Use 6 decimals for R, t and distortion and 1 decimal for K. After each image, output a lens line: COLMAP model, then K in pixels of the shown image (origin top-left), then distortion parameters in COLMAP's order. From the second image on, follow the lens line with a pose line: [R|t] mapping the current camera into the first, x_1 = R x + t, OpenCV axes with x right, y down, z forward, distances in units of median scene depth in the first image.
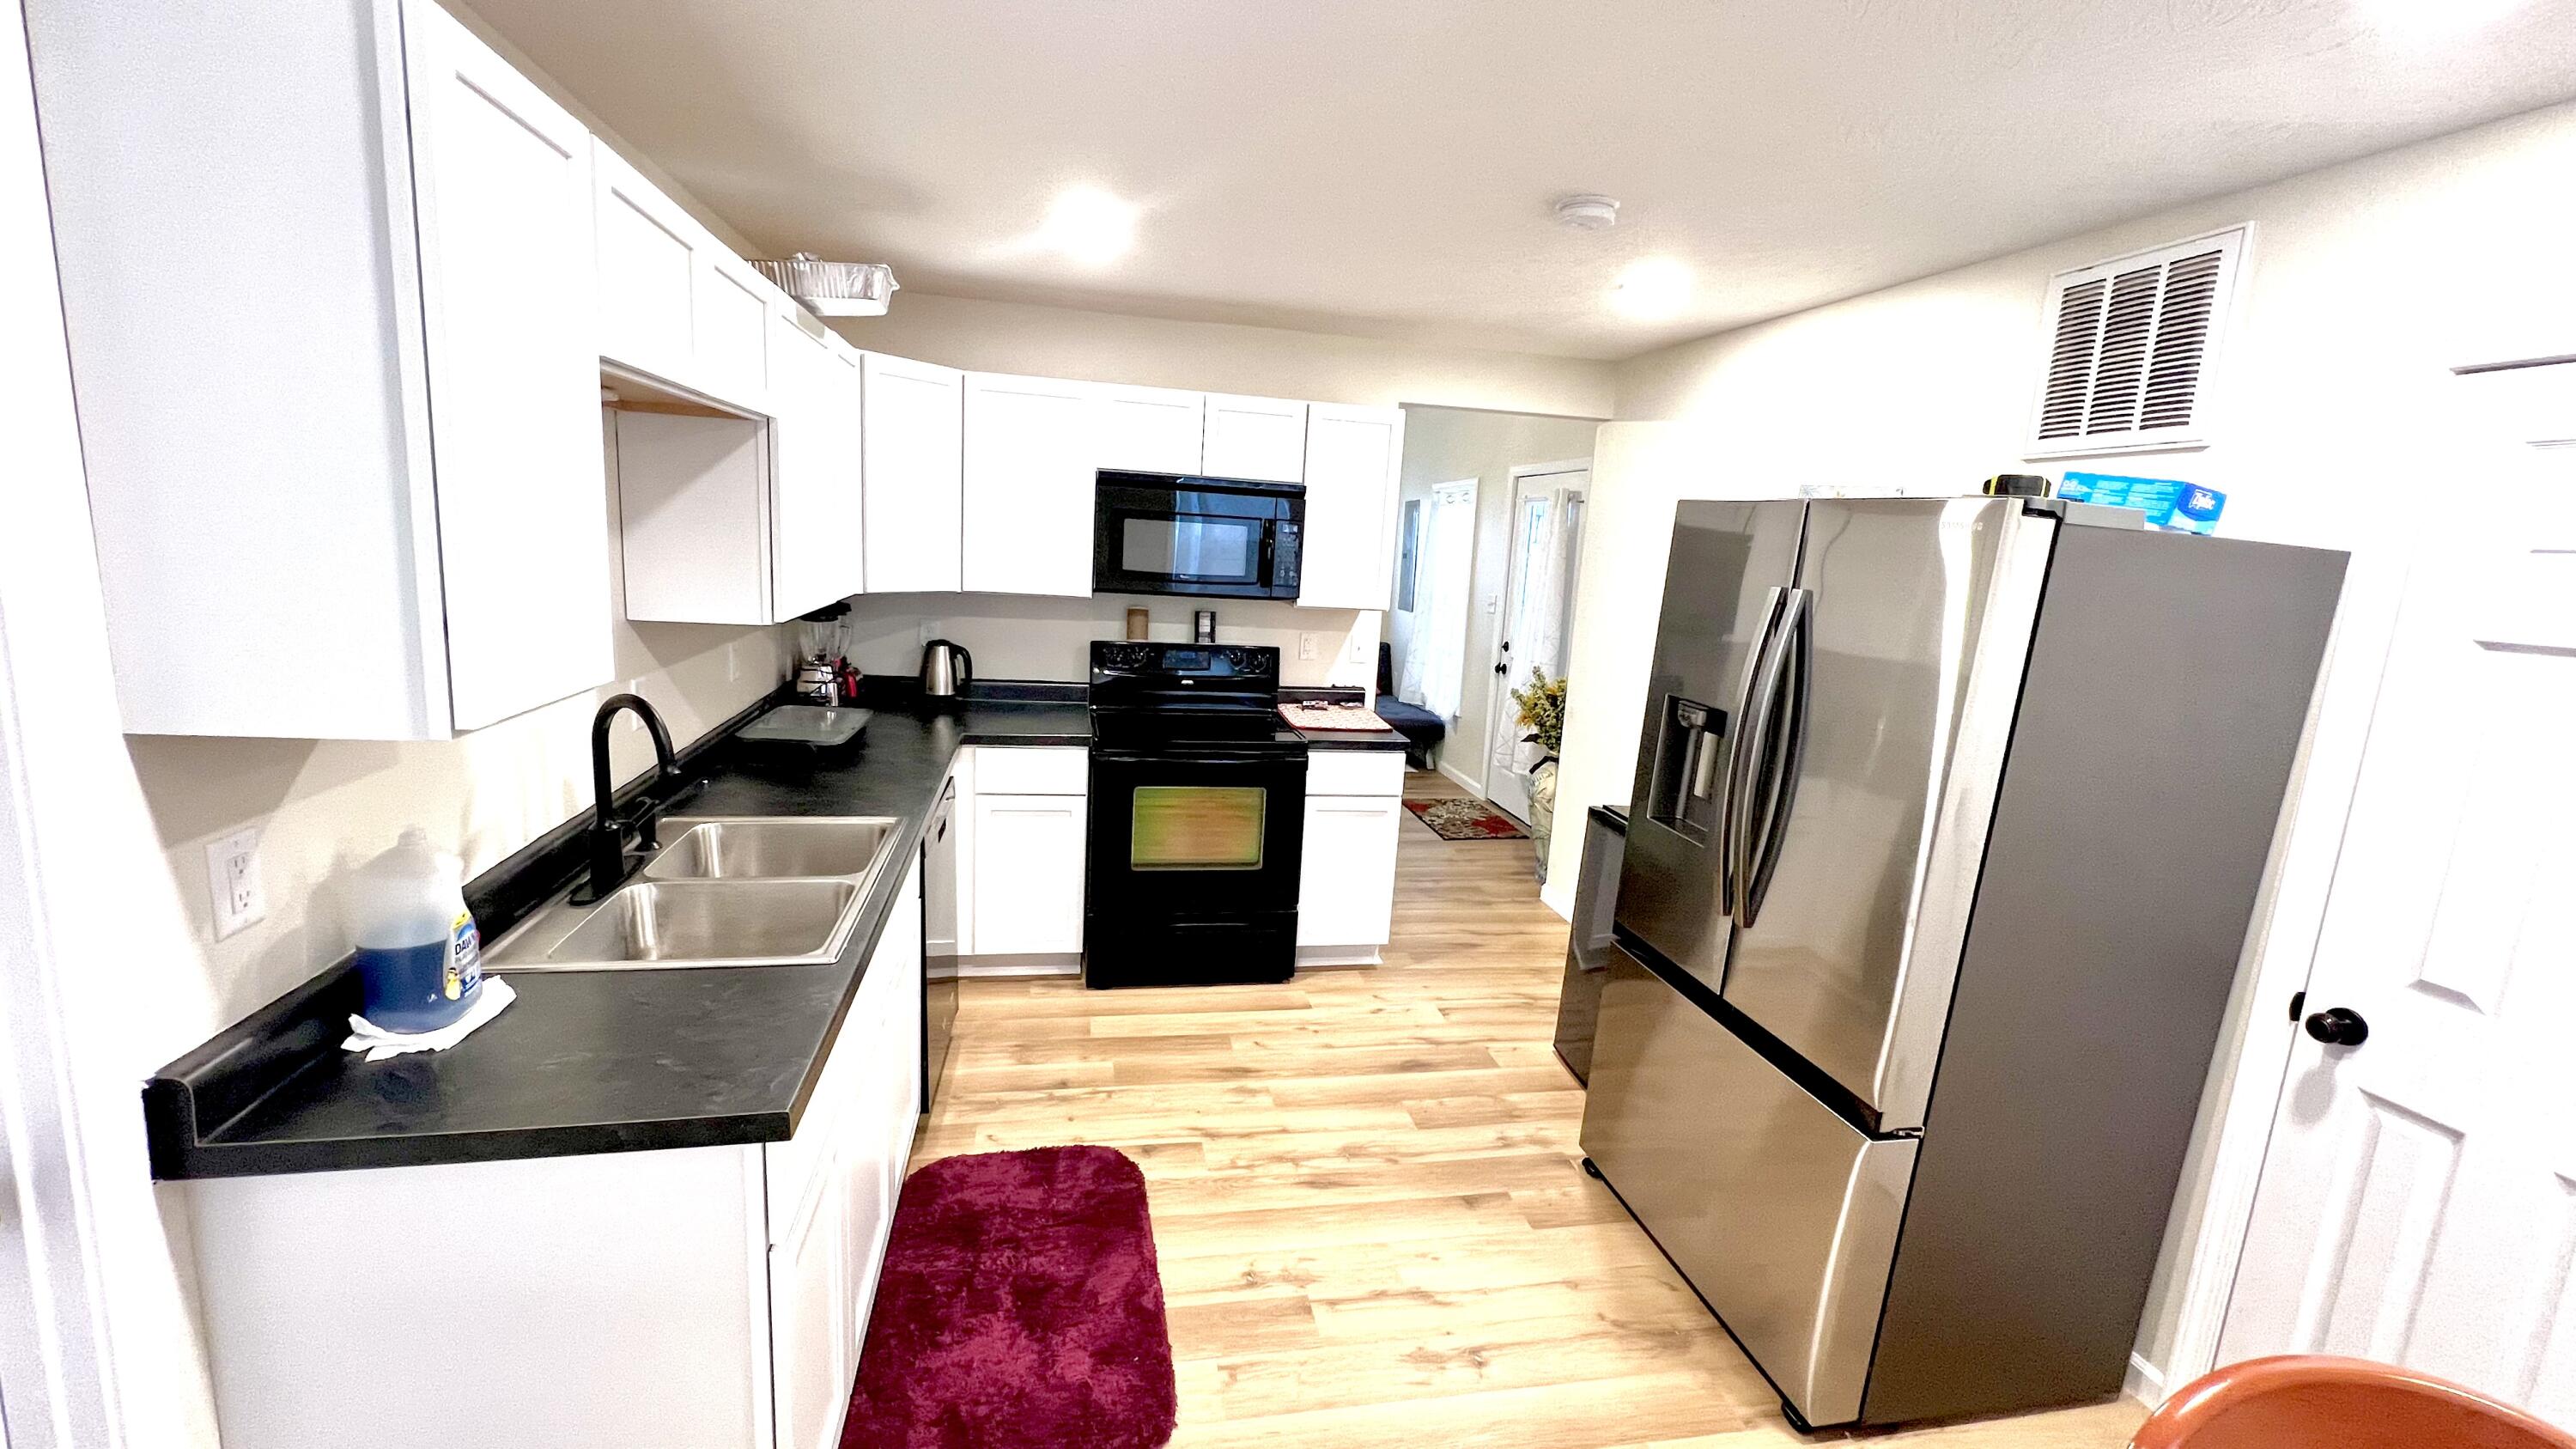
lens RADIAL K [[1031.0, 0, 1278.4], [0, 1031.0, 718.7], [0, 0, 1]] dist [-0.002918, 0.000418]
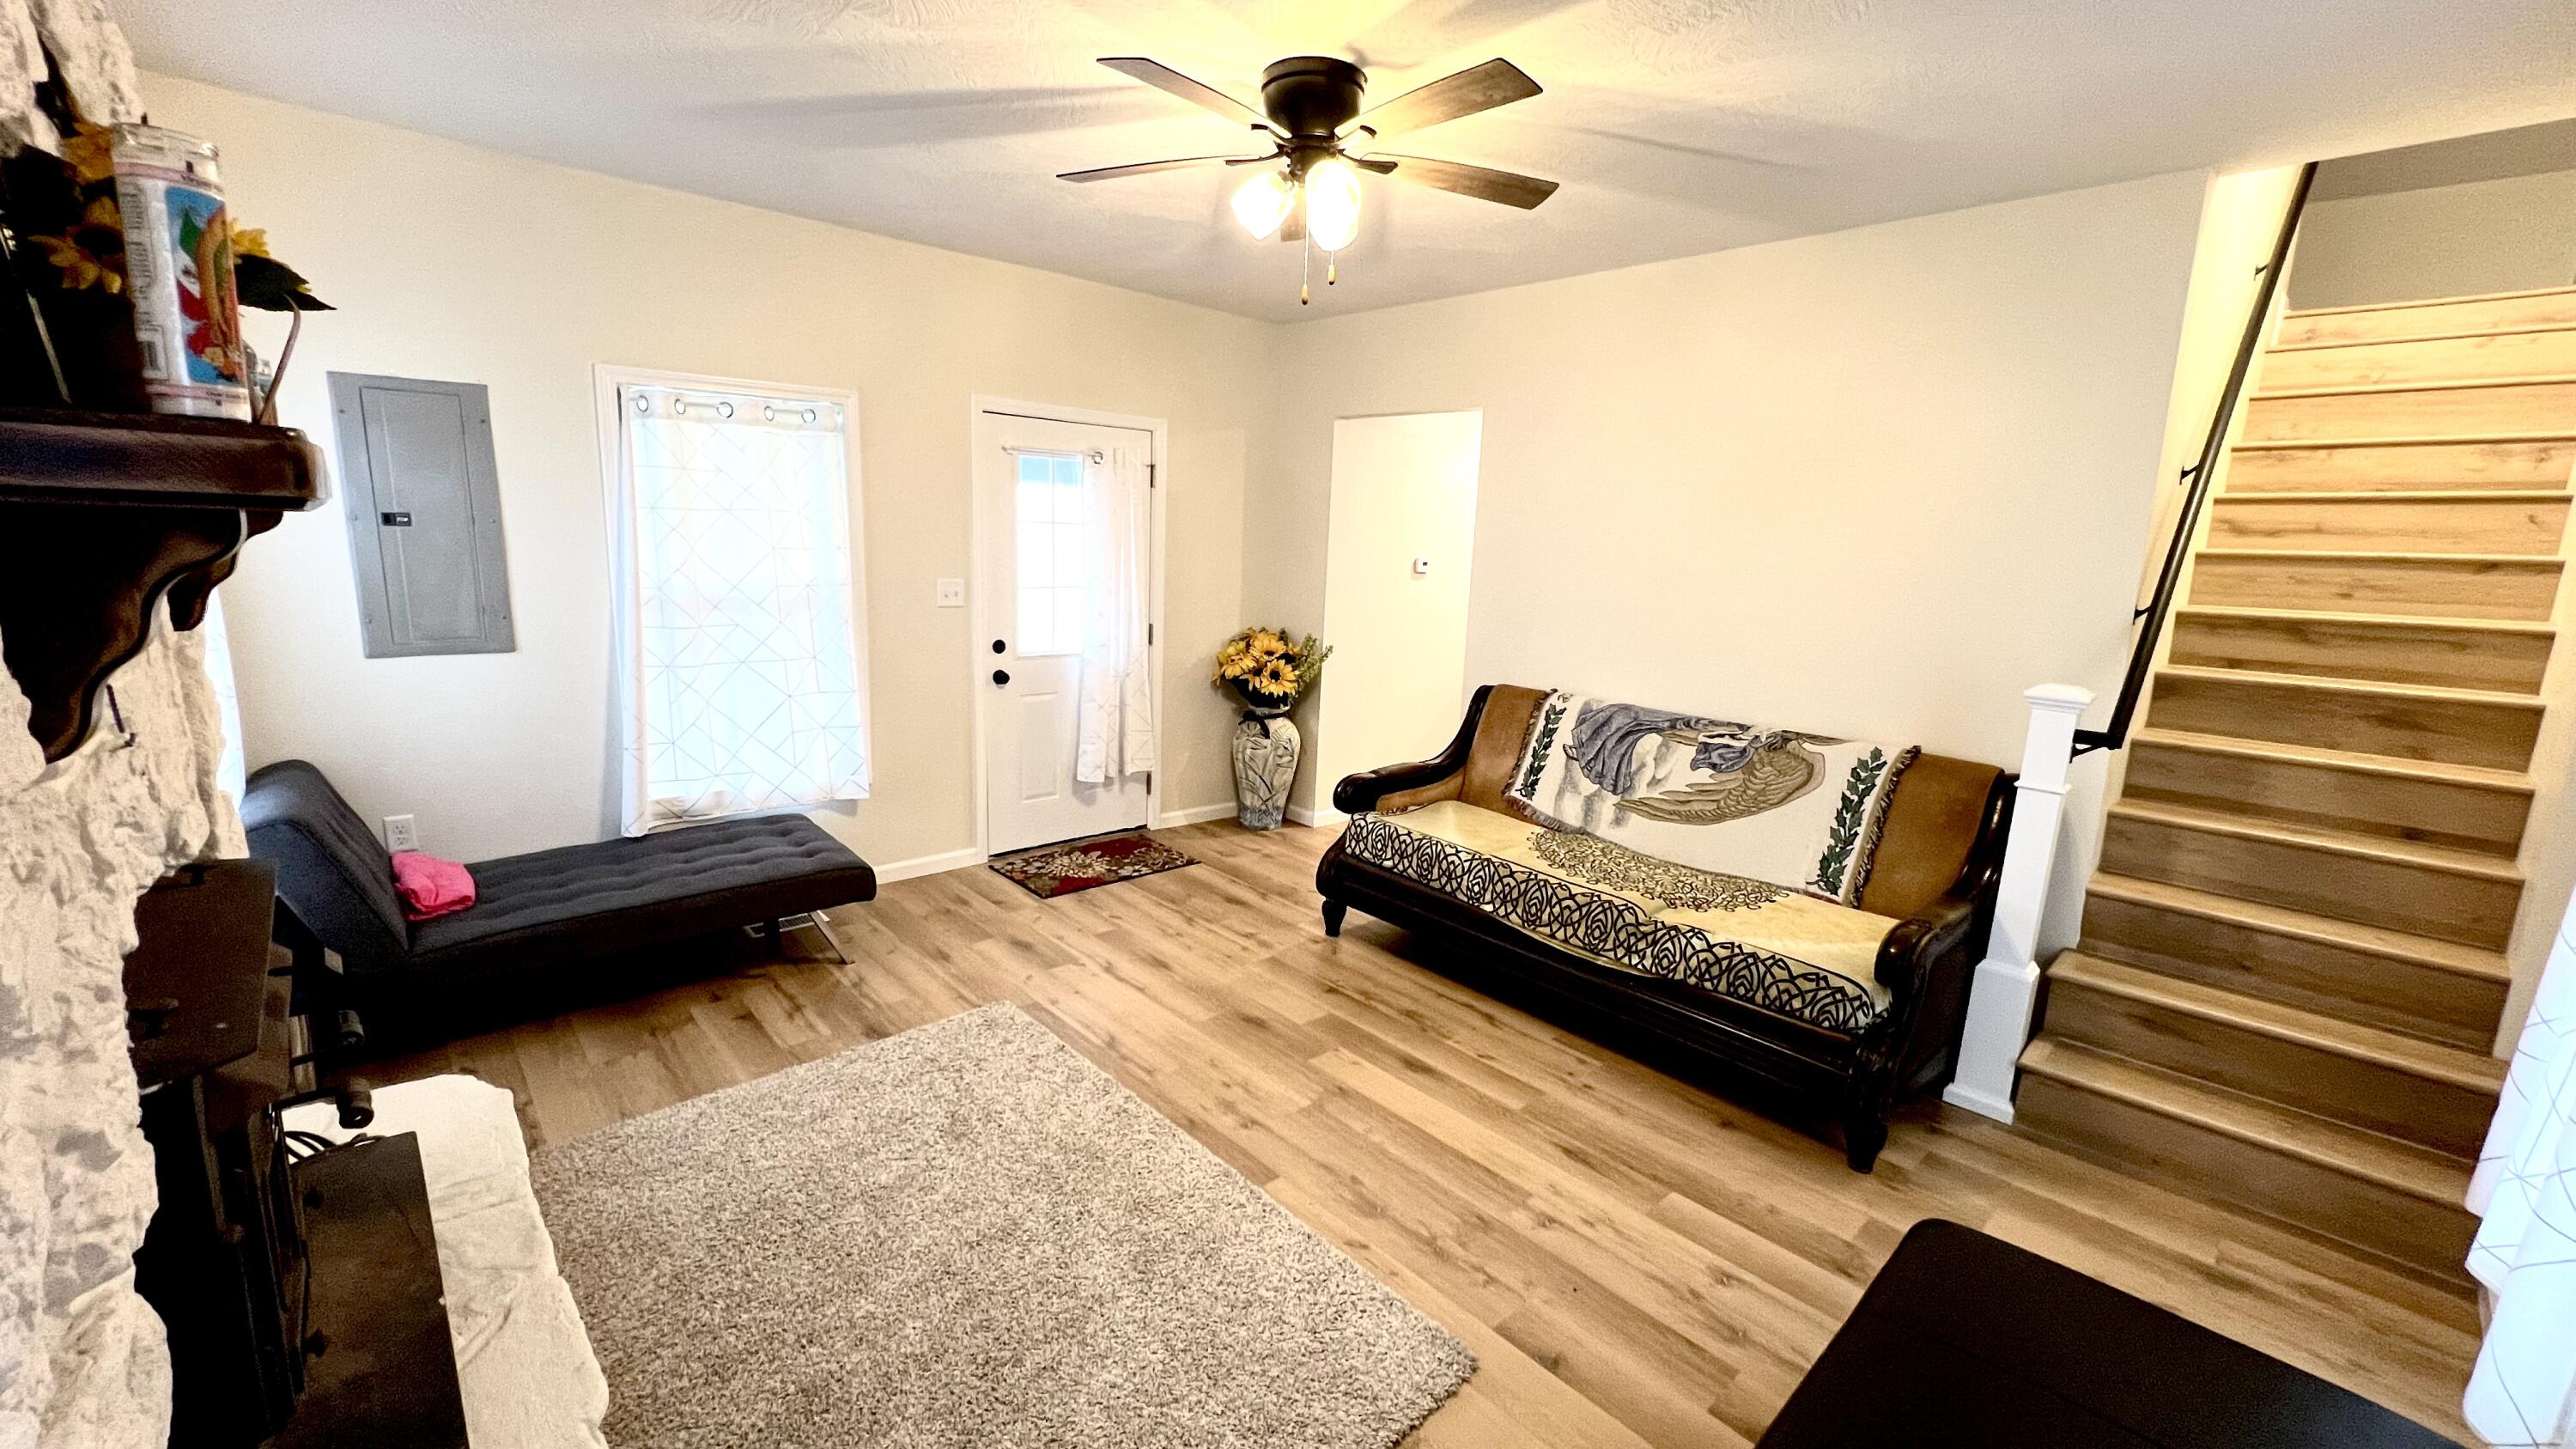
lens RADIAL K [[1031.0, 0, 1278.4], [0, 1031.0, 718.7], [0, 0, 1]] dist [-0.002918, 0.000418]
pose [[-0.516634, -0.229917, 0.824759, -1.033329], [0.079770, 0.946156, 0.313728, -0.488537], [-0.852482, 0.227874, -0.470476, 2.463939]]
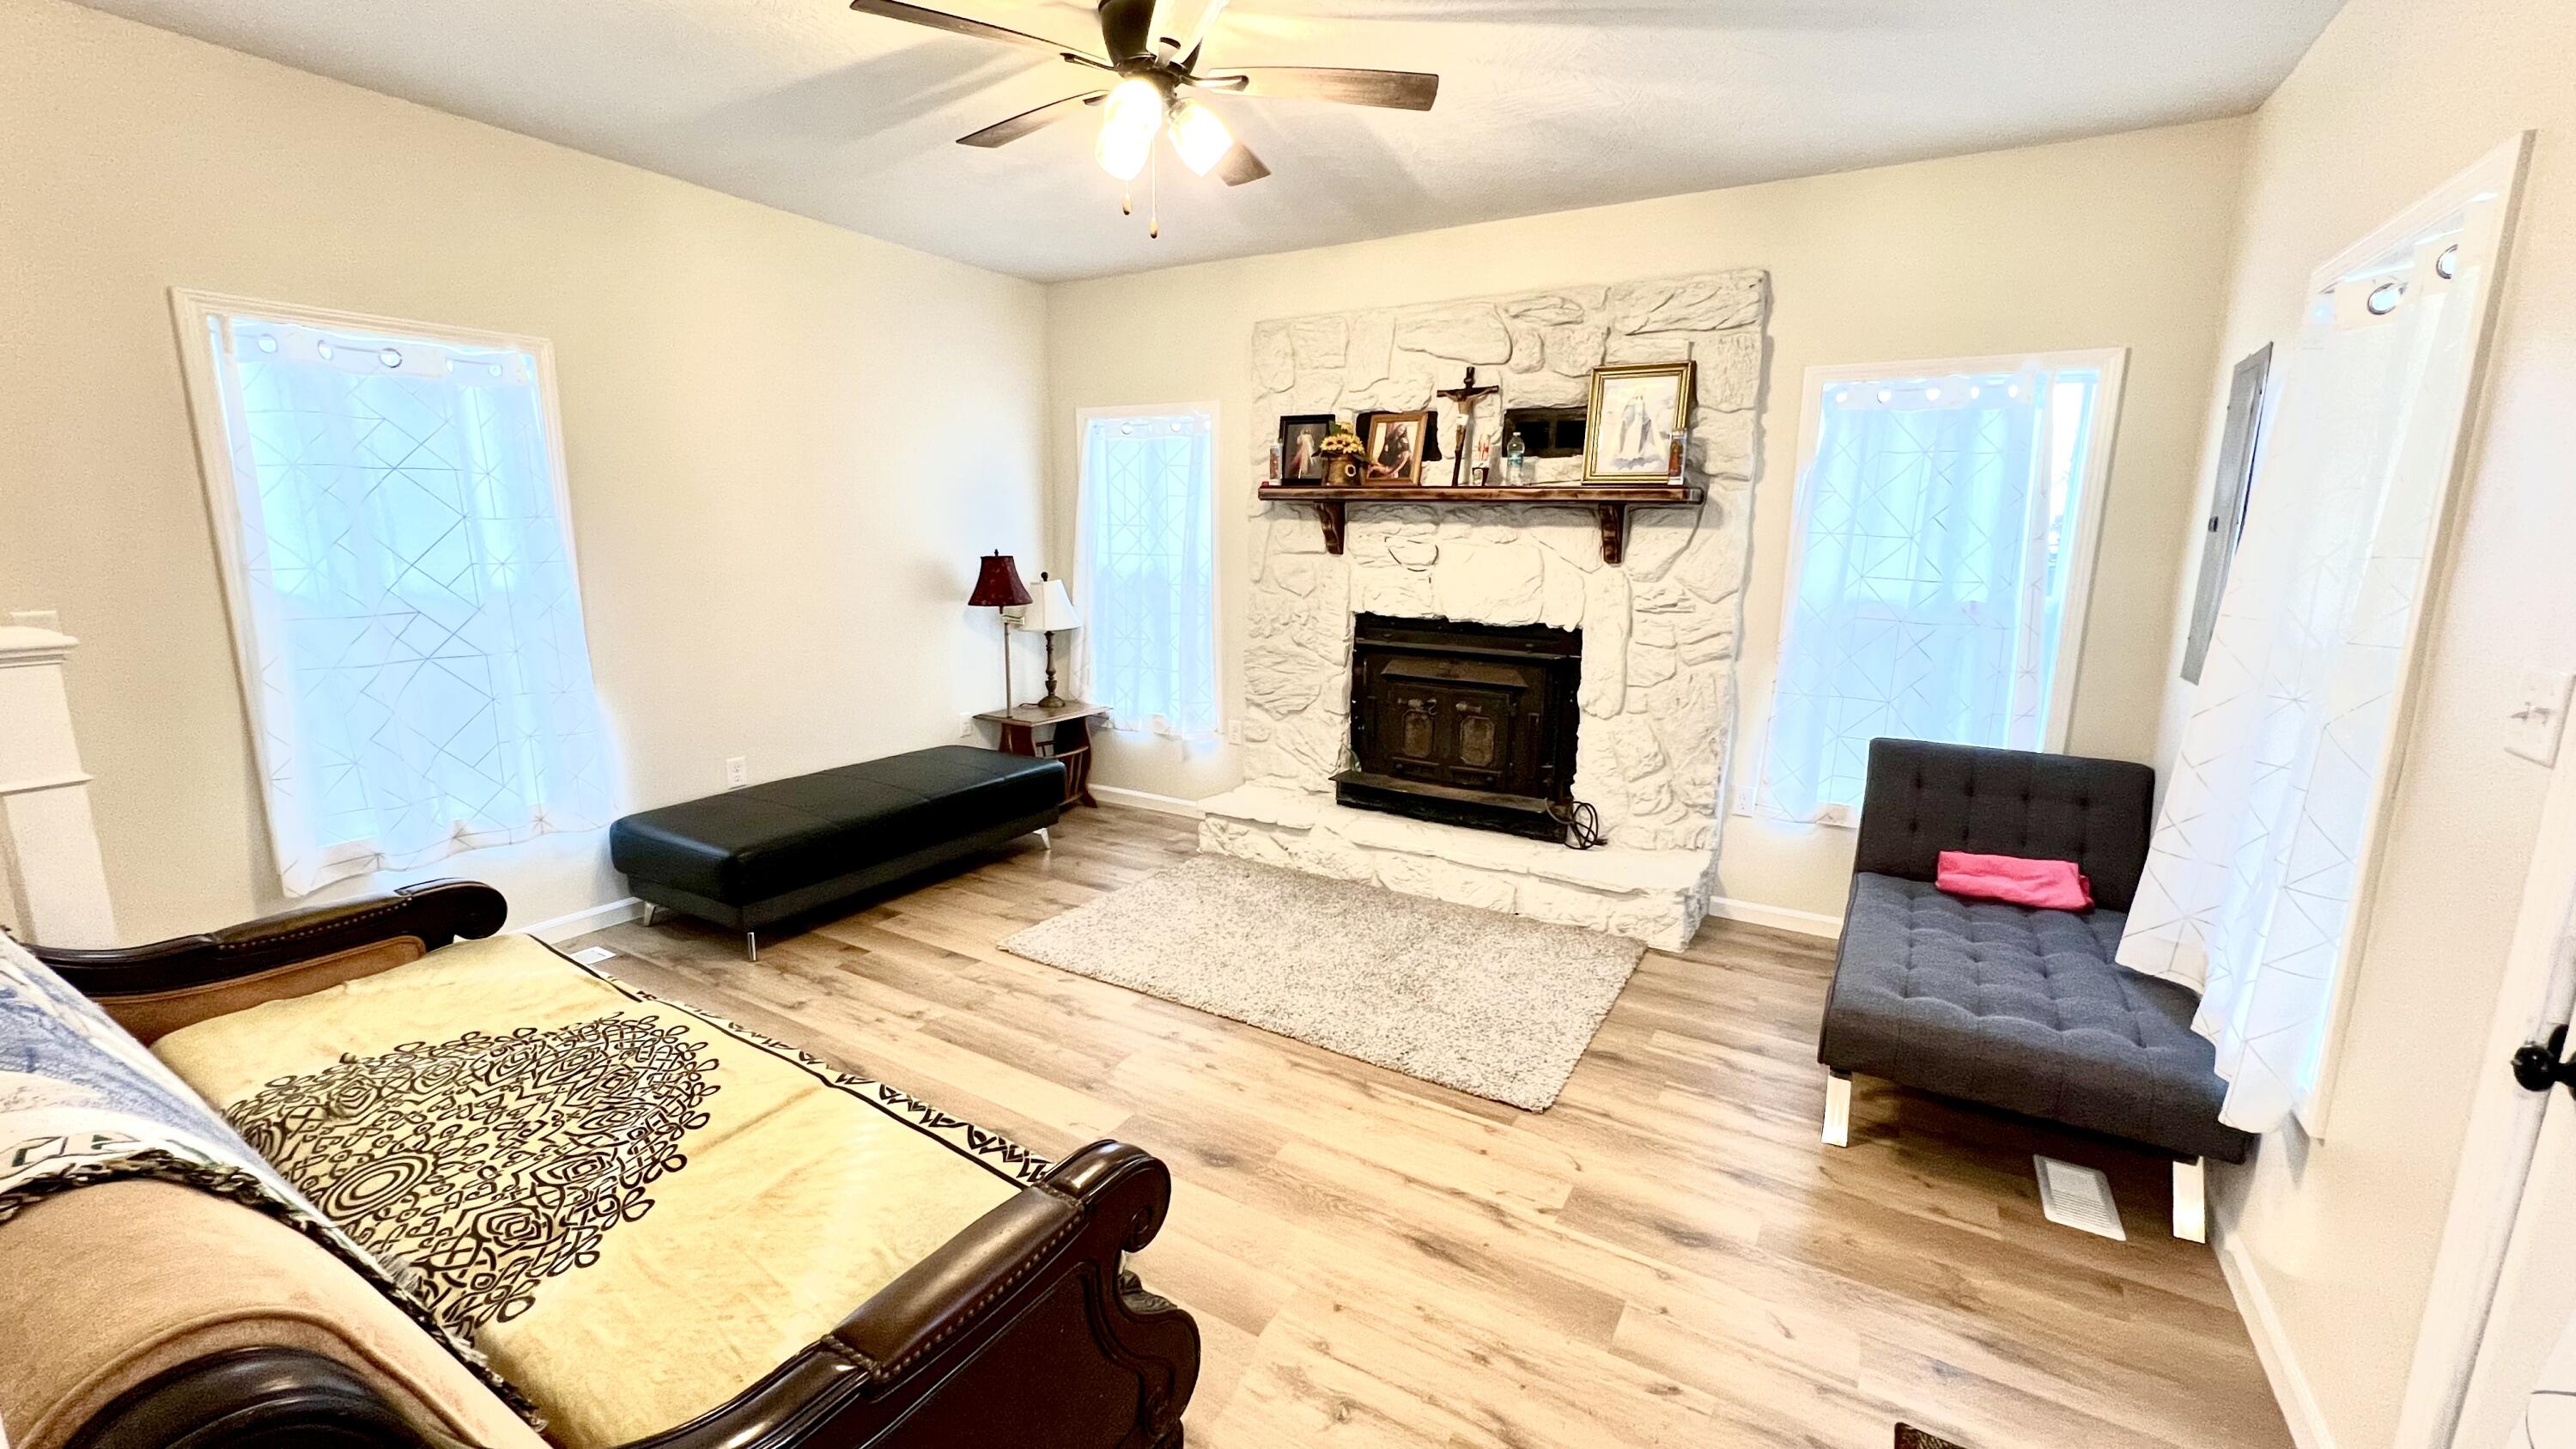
lens RADIAL K [[1031.0, 0, 1278.4], [0, 1031.0, 718.7], [0, 0, 1]] dist [-0.002918, 0.000418]
pose [[0.744071, 0.079619, -0.663340, 0.334705], [-0.089603, 0.995796, 0.019014, -0.197474], [0.662065, 0.045289, 0.748077, 1.471402]]
